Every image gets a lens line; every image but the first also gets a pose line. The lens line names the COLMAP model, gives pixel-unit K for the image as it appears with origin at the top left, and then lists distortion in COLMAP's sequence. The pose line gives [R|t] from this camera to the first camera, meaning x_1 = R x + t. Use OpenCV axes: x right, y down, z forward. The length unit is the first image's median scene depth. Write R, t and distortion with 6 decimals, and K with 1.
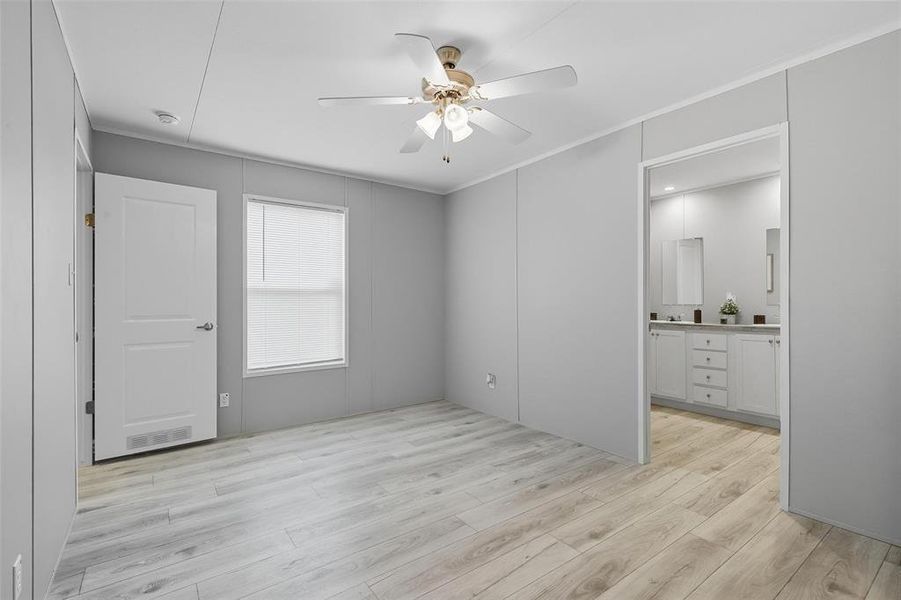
lens RADIAL K [[411.8, 0, 447.4], [0, 411.8, 303.8], [0, 0, 1]] dist [0.002913, -0.000399]
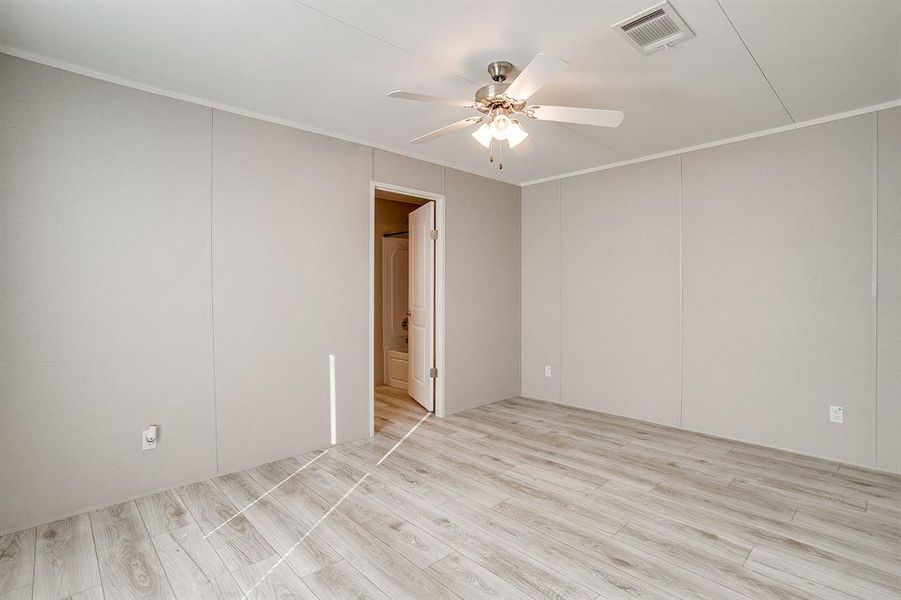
lens RADIAL K [[439.6, 0, 449.5], [0, 439.6, 286.6], [0, 0, 1]] dist [-0.056088, 0.029563]
pose [[-0.125381, 0.012149, 0.992034, -0.831383], [0.009703, 0.999892, -0.011019, -0.020105], [-0.992061, 0.008245, -0.125485, 0.980680]]
